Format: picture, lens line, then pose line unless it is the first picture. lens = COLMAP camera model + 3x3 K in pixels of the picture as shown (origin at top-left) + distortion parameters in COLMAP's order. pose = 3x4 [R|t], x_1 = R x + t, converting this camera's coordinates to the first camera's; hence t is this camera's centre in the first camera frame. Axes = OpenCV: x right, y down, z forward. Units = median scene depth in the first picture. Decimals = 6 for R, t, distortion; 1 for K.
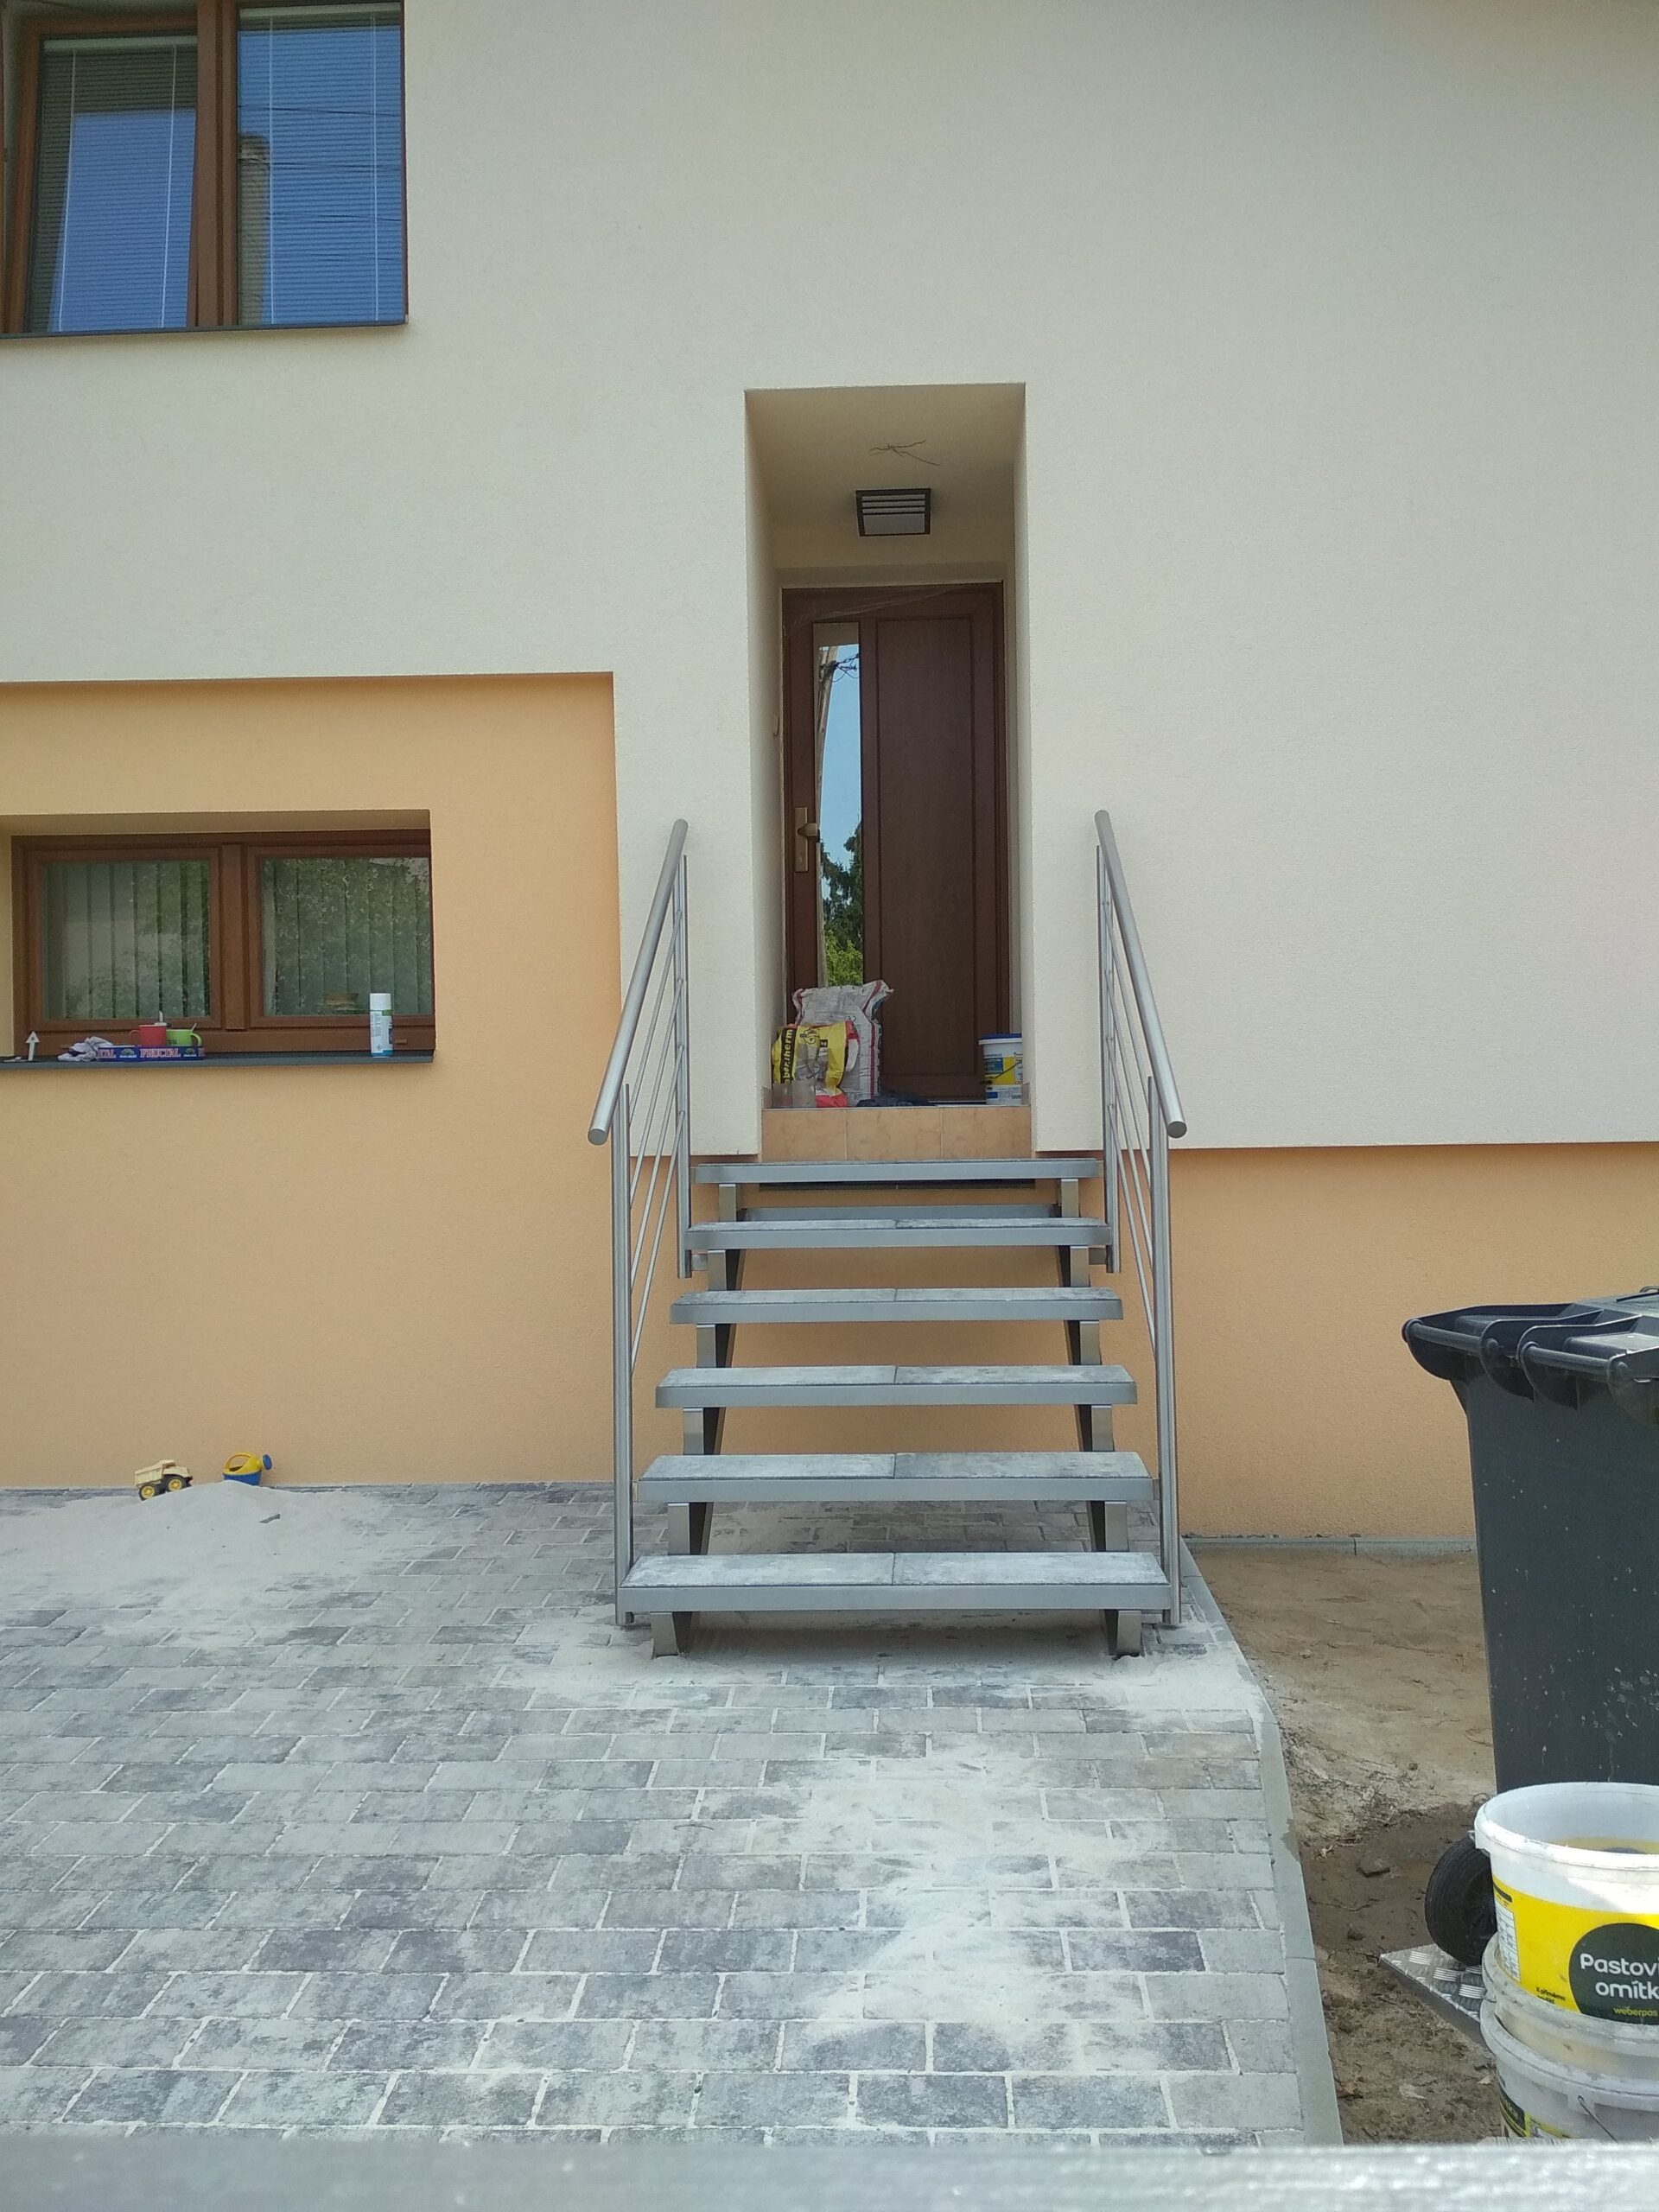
lens RADIAL K [[1981.2, 0, 849.4], [0, 1981.2, 1099.0], [0, 0, 1]] dist [0.091511, -0.202276]
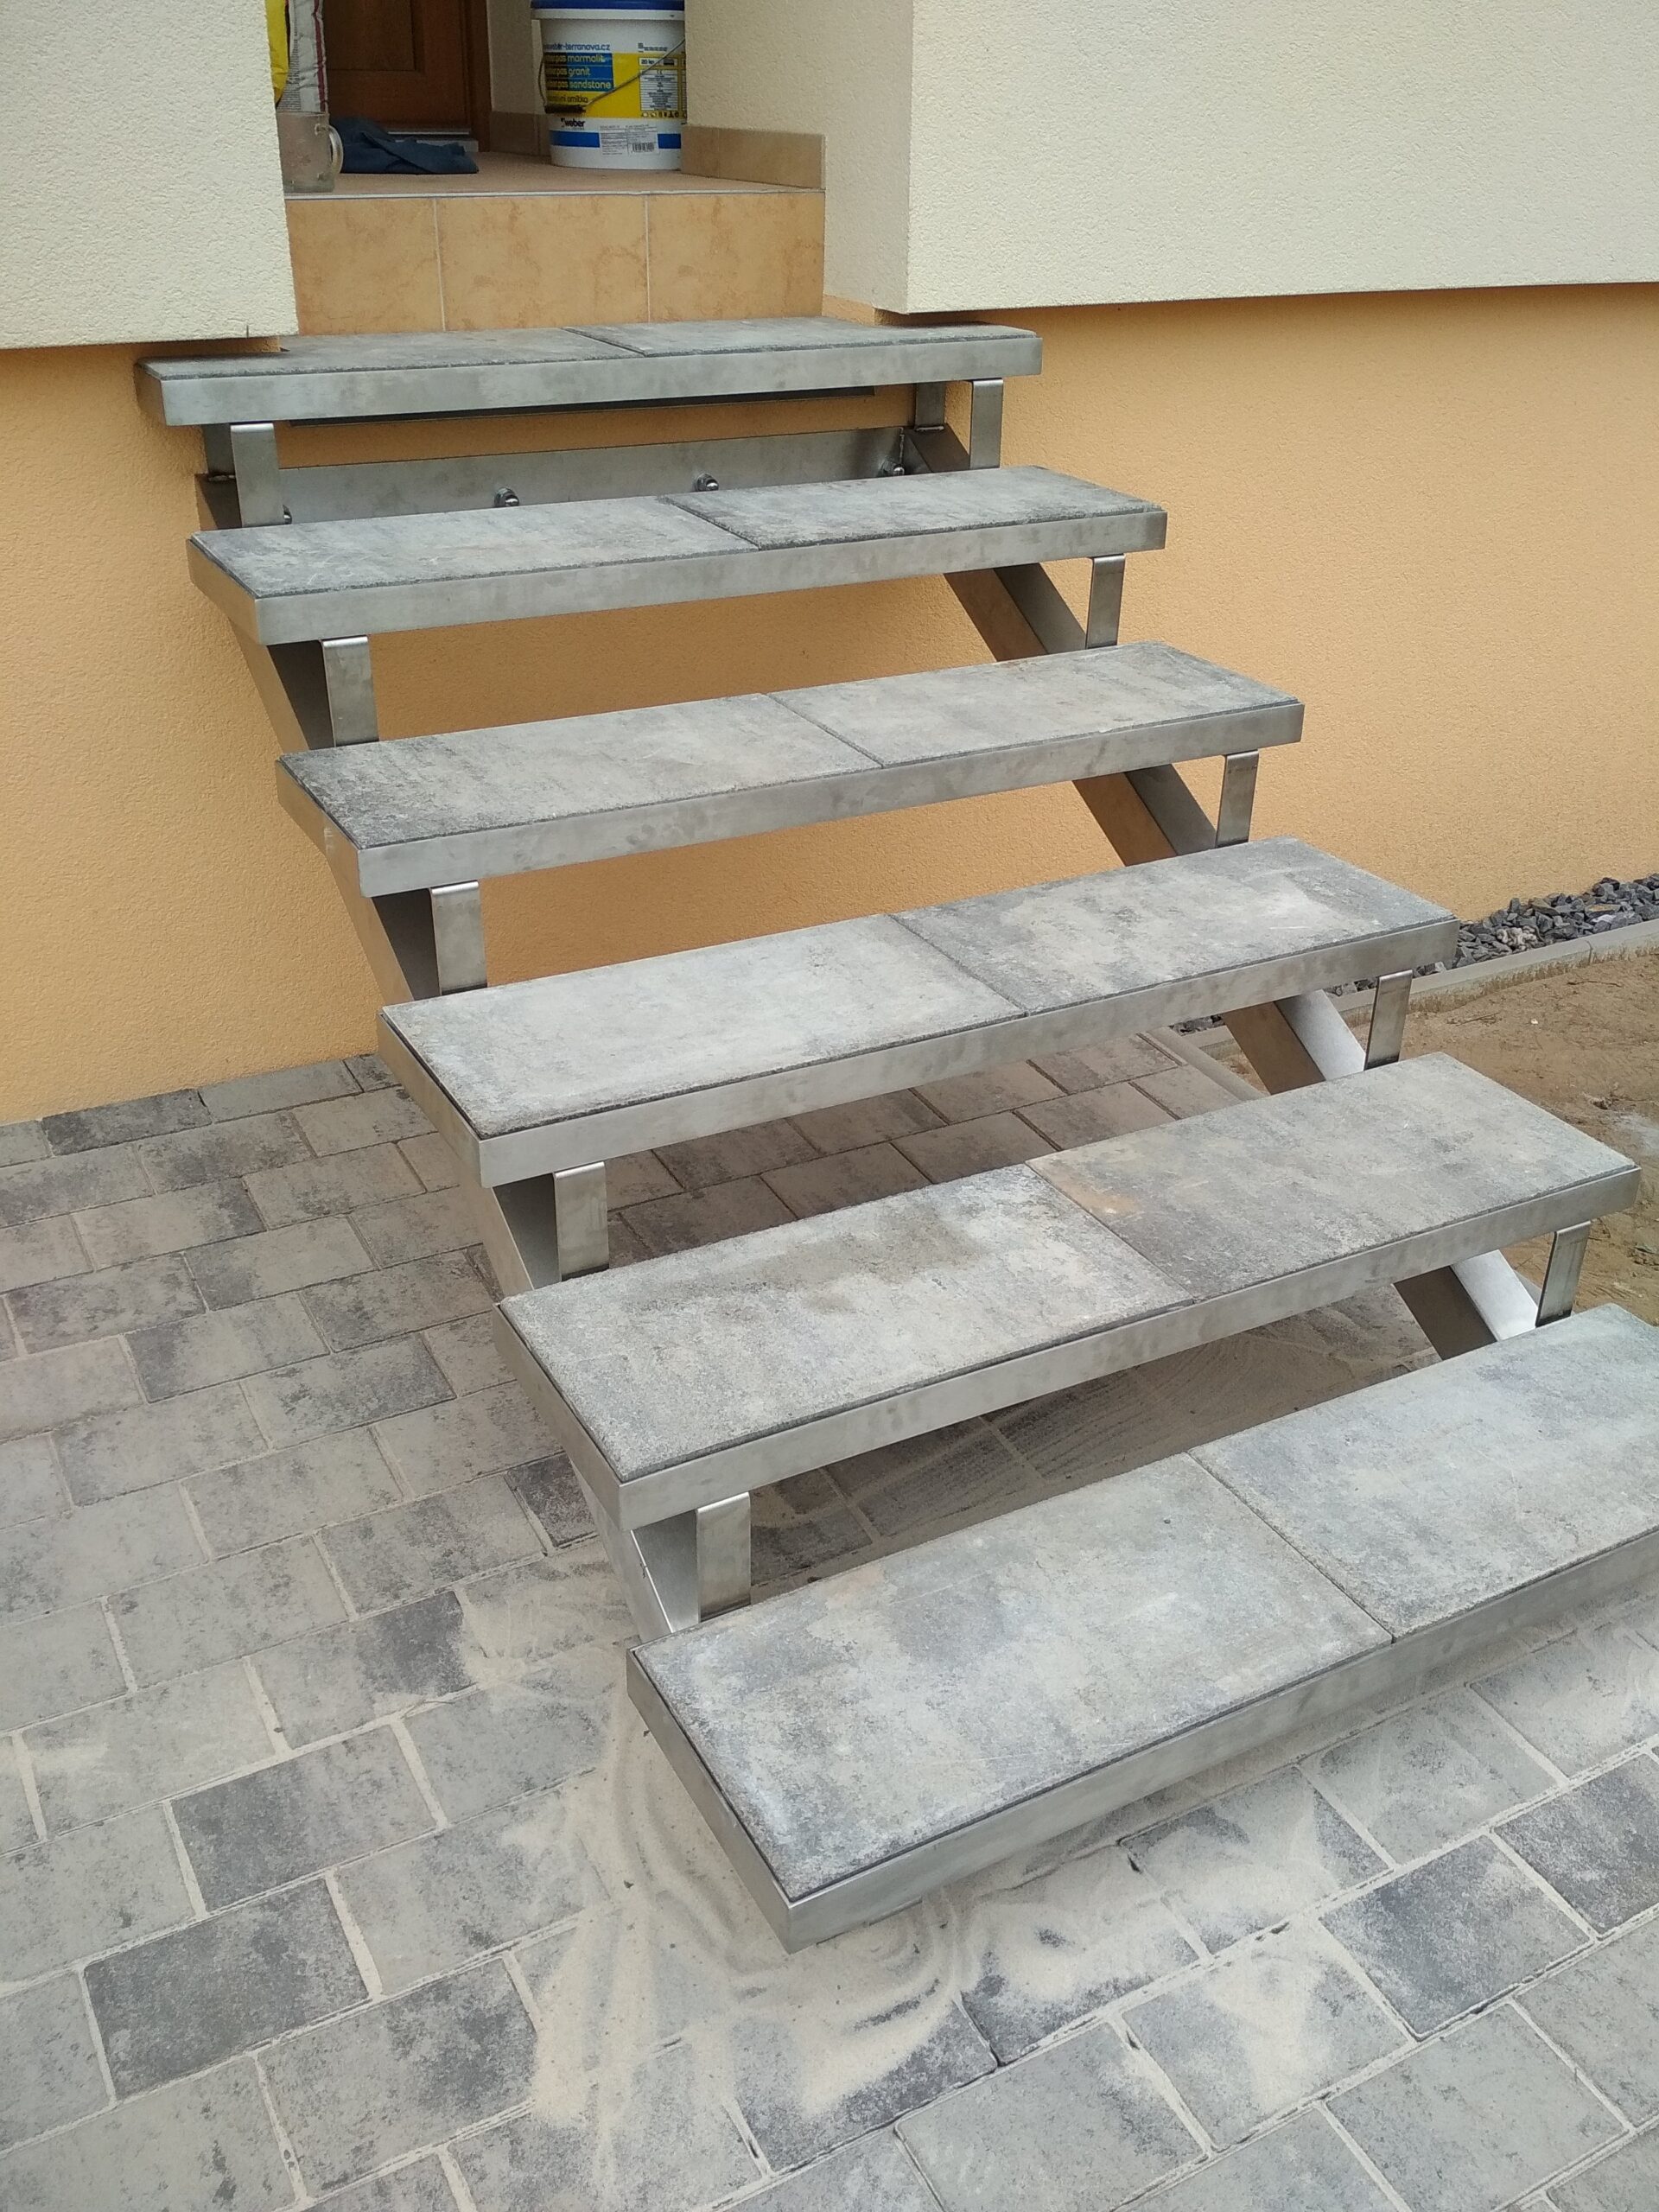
lens RADIAL K [[1981.2, 0, 827.7], [0, 1981.2, 1114.1], [0, 0, 1]] dist [0.091511, -0.202276]
pose [[0.854017, -0.215297, 0.473605, -0.238081], [-0.038506, 0.881695, 0.470246, -0.035659], [-0.518818, -0.419835, 0.744692, 0.774327]]
